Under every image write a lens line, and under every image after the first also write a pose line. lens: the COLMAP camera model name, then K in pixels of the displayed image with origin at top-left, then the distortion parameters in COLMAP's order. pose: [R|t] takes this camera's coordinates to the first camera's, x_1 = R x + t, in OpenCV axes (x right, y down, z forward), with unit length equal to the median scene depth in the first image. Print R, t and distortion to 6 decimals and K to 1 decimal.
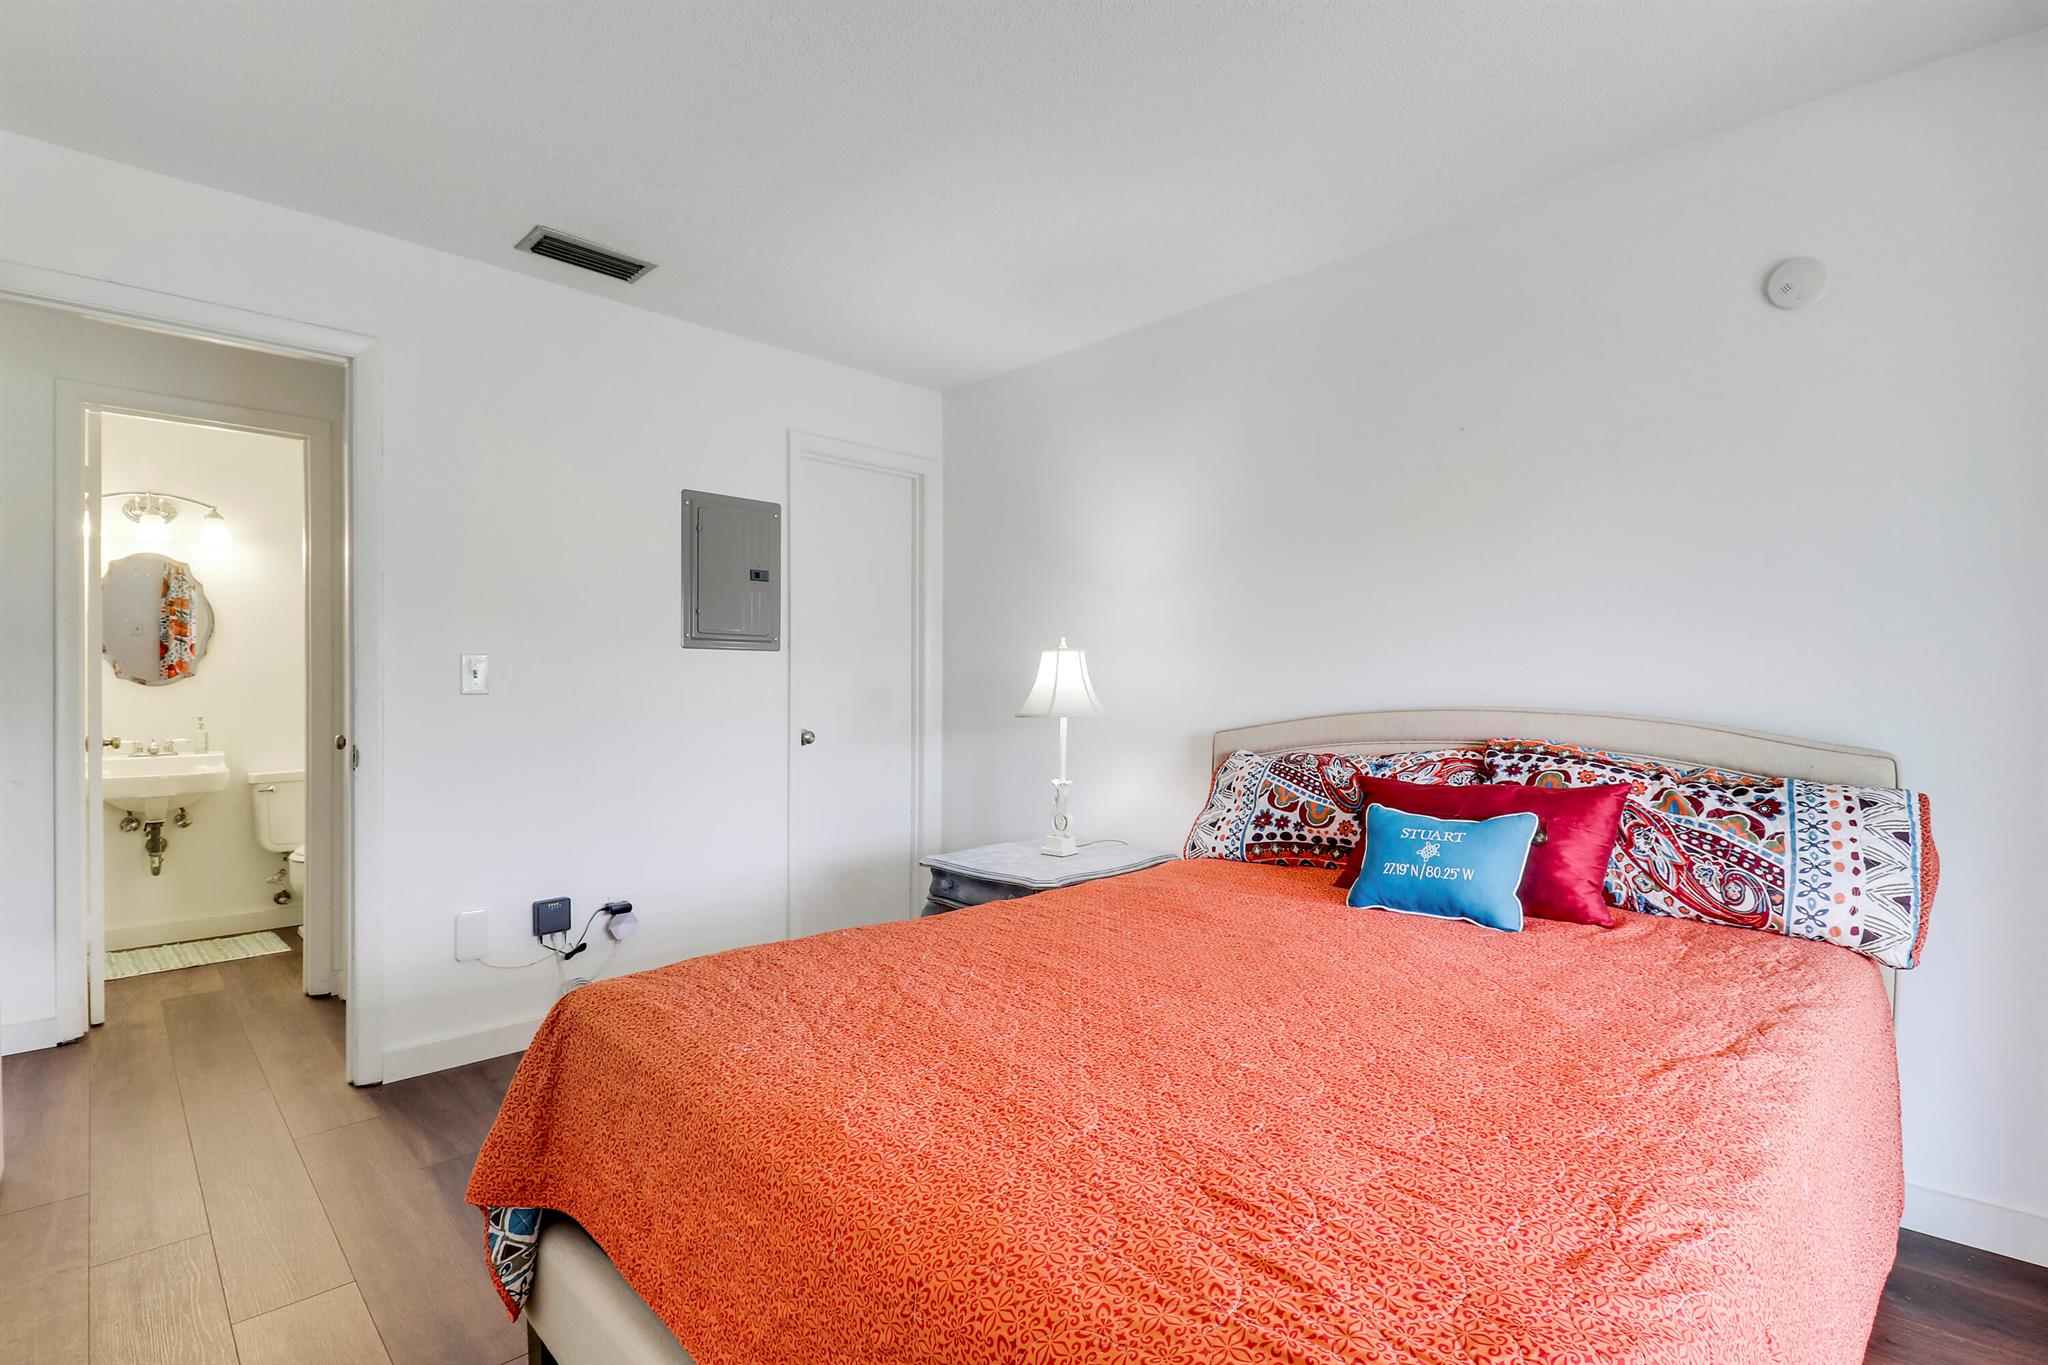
lens RADIAL K [[952.2, 0, 1028.4], [0, 952.2, 680.5], [0, 0, 1]] dist [0.002802, -0.012554]
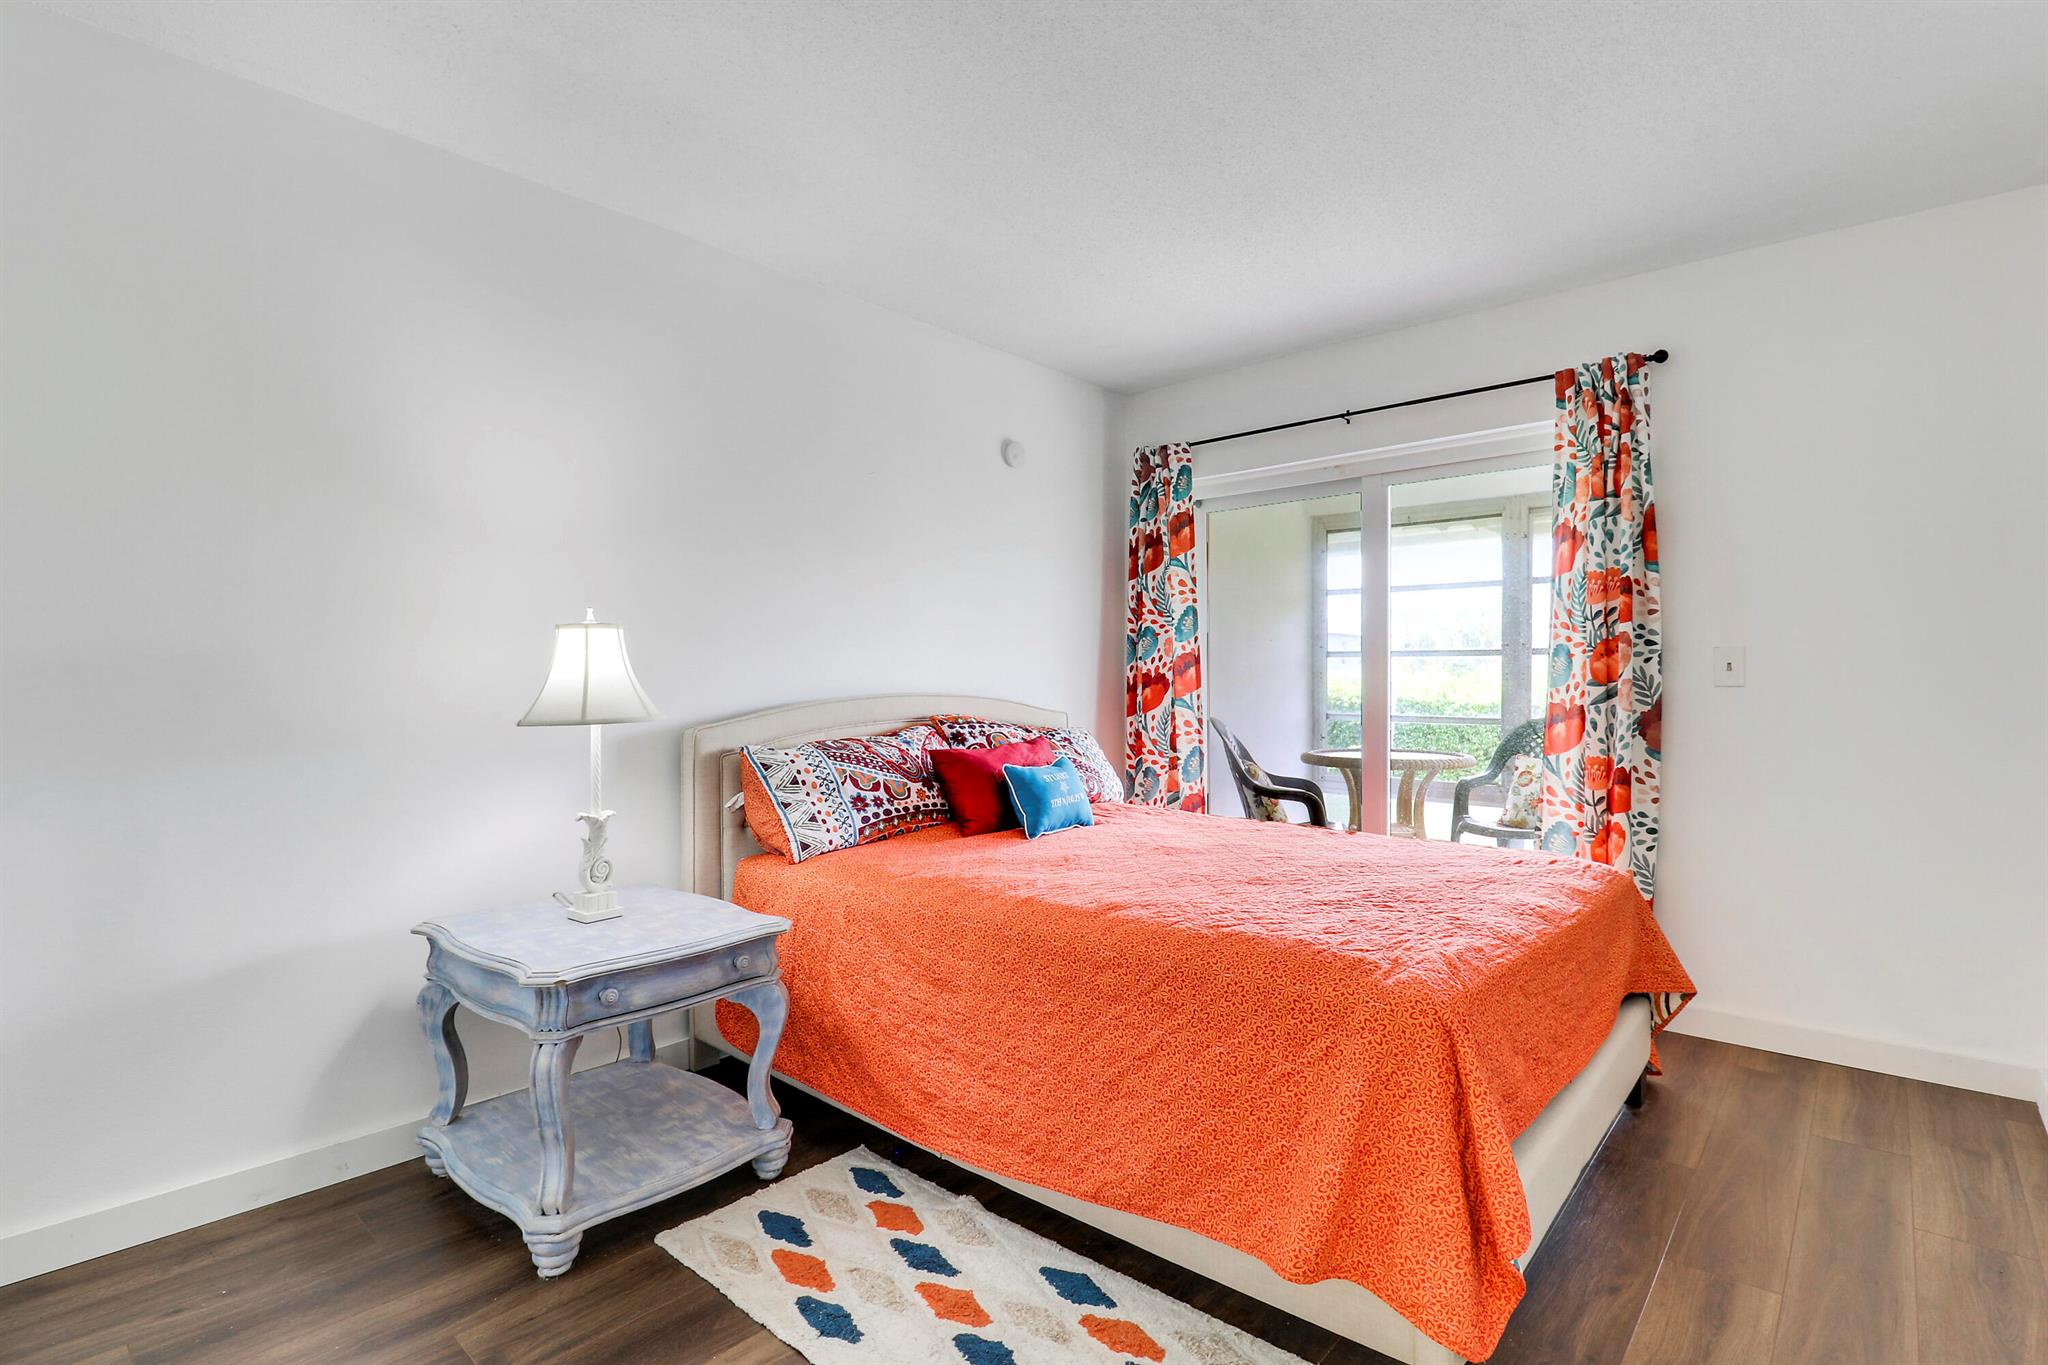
lens RADIAL K [[952.2, 0, 1028.4], [0, 952.2, 680.5], [0, 0, 1]] dist [0.002802, -0.012554]
pose [[-0.057700, -0.001244, 0.998333, -0.817963], [-0.001759, 0.999998, 0.001144, 0.007928], [-0.998332, -0.001690, -0.057702, 0.868709]]
